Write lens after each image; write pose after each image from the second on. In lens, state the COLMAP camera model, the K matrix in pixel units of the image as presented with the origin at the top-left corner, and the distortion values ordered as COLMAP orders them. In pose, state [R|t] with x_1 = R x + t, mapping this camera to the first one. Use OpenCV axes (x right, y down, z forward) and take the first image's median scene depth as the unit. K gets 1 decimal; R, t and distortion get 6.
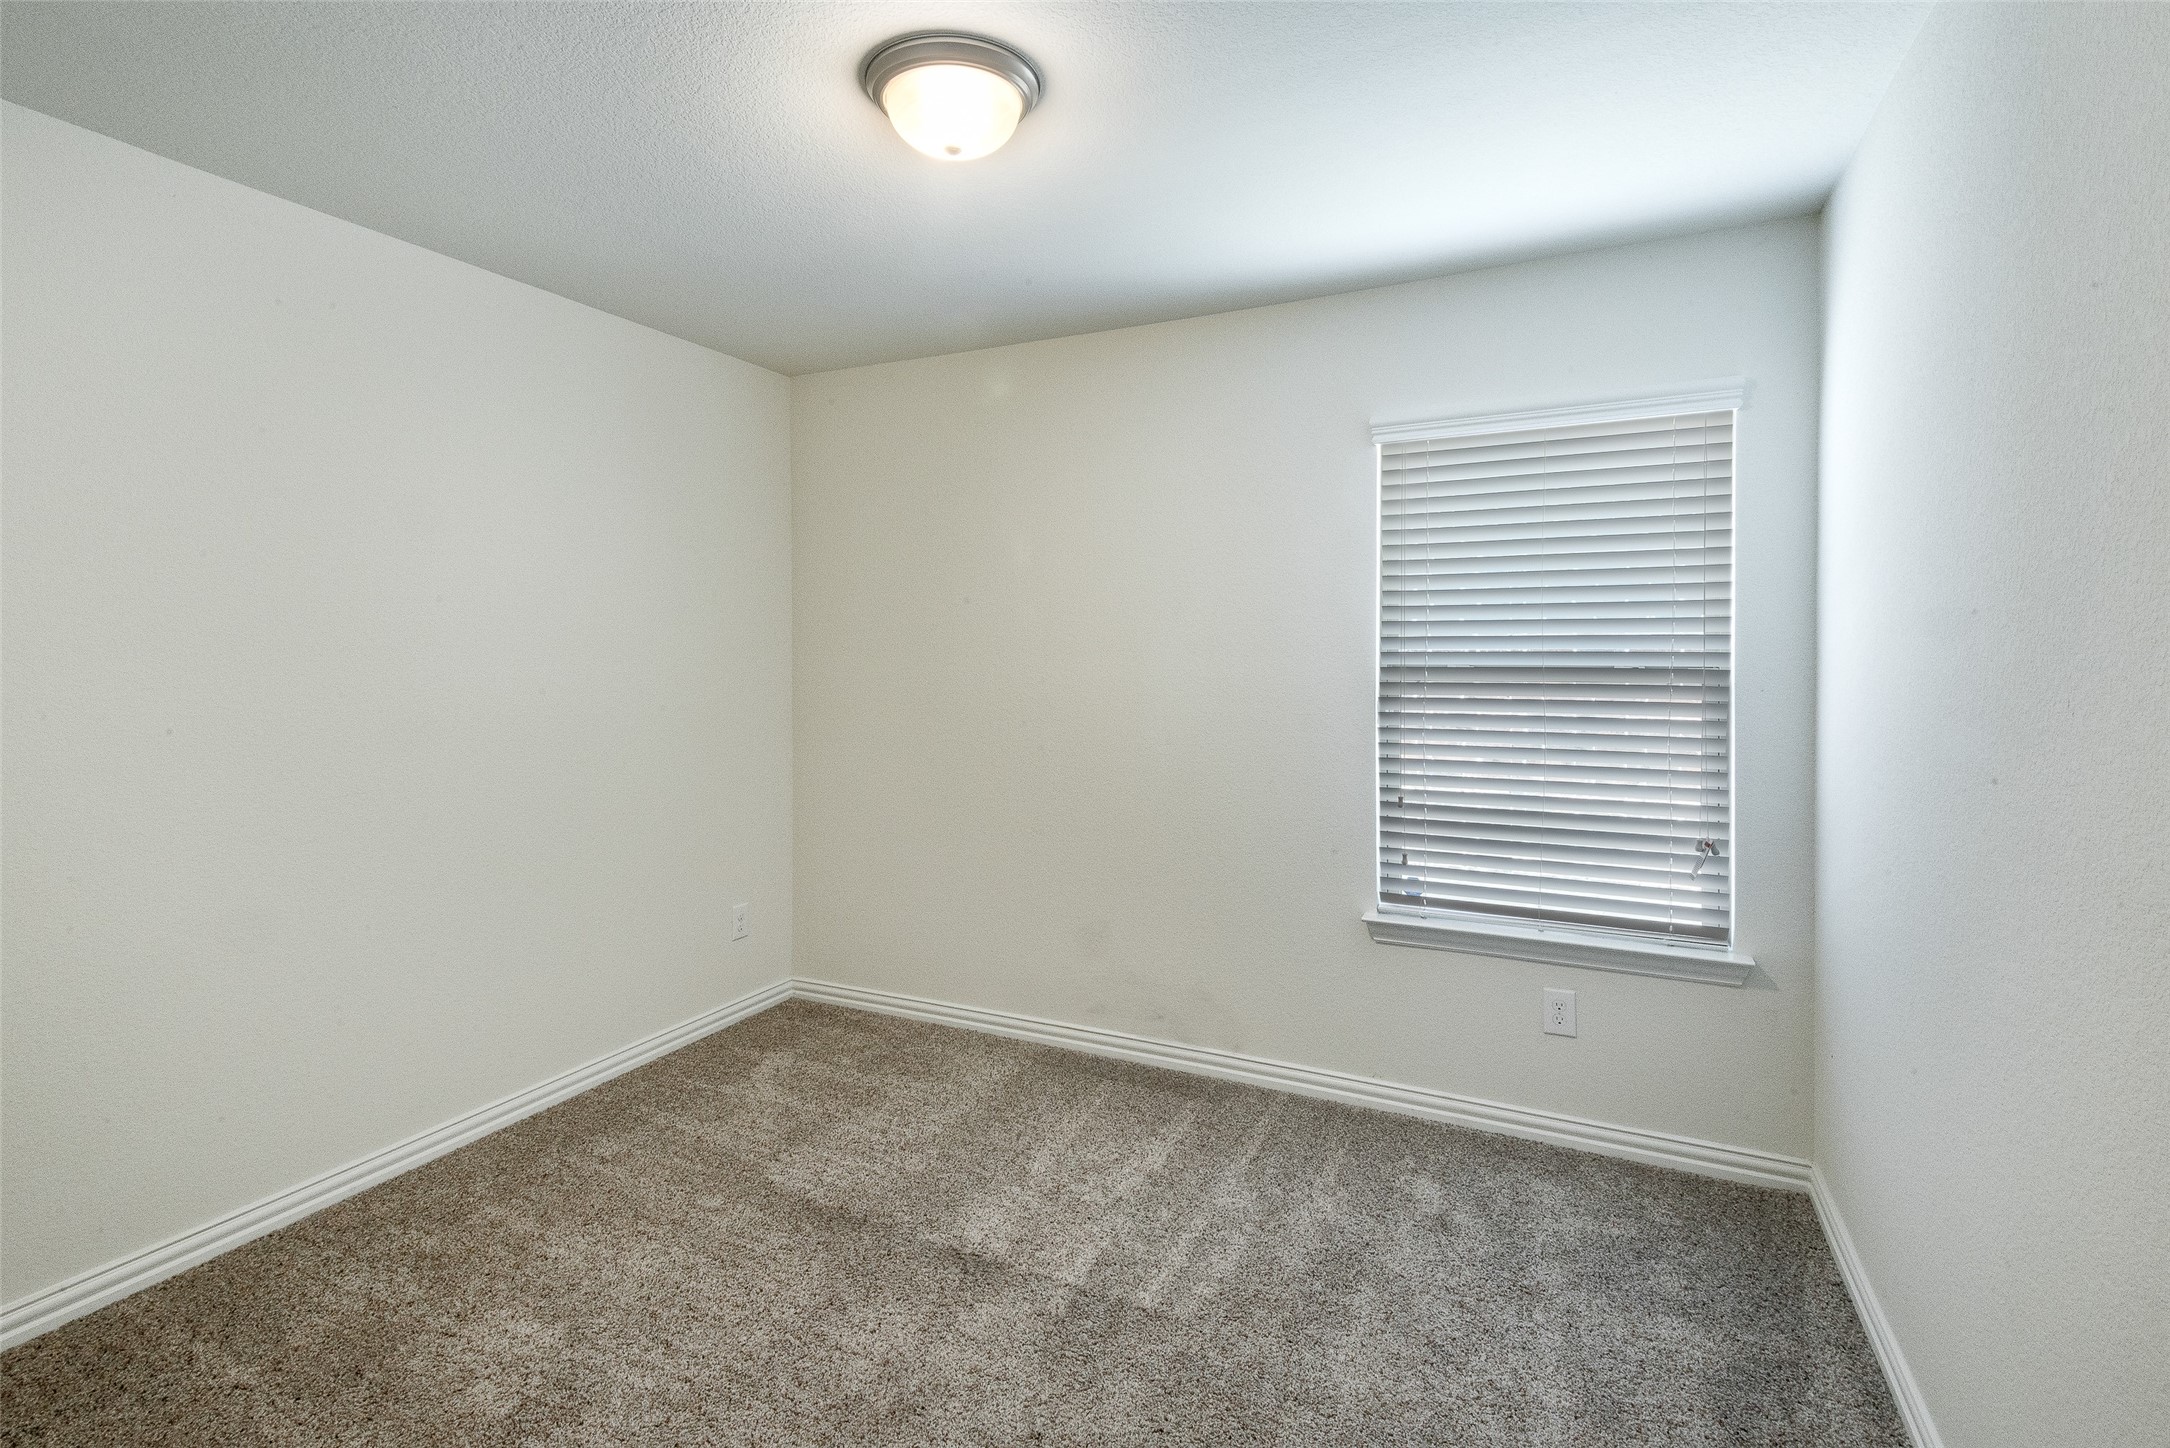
lens RADIAL K [[1010.9, 0, 1089.6], [0, 1010.9, 649.6], [0, 0, 1]] dist [0.024667, -0.019599]
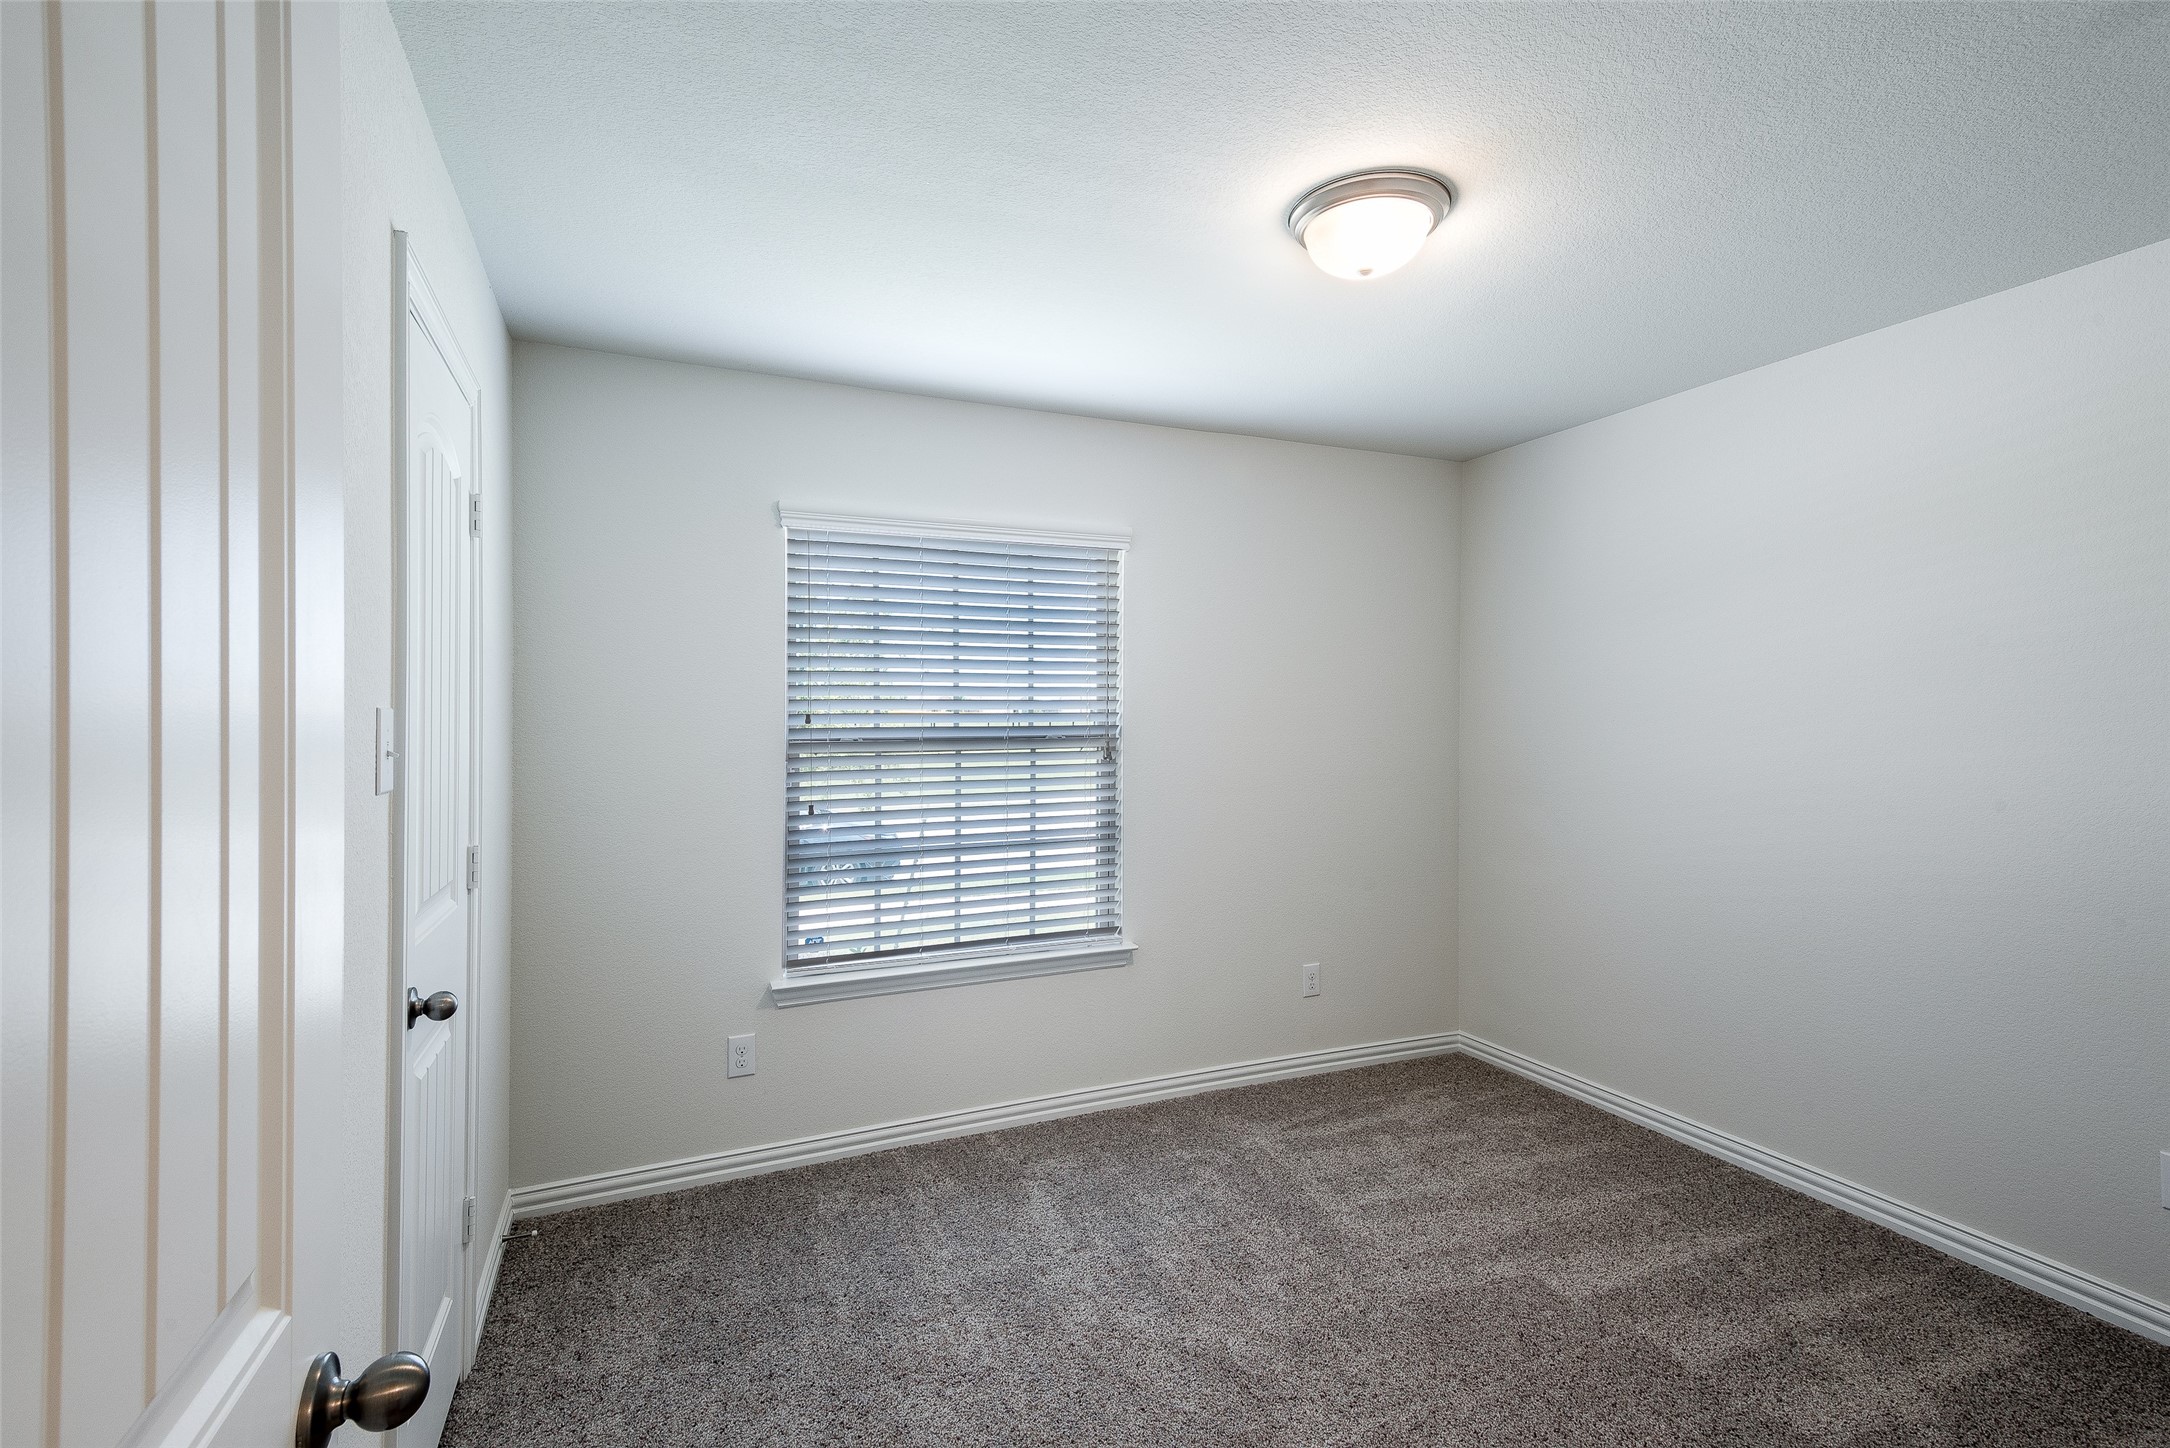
lens RADIAL K [[958.6, 0, 1085.0], [0, 958.6, 724.0], [0, 0, 1]] dist [0.000108, -0.000094]
pose [[0.638231, -0.008647, 0.769796, -0.398437], [0.009998, 0.999946, 0.002943, -0.002522], [-0.769780, 0.005818, 0.638283, 0.202094]]
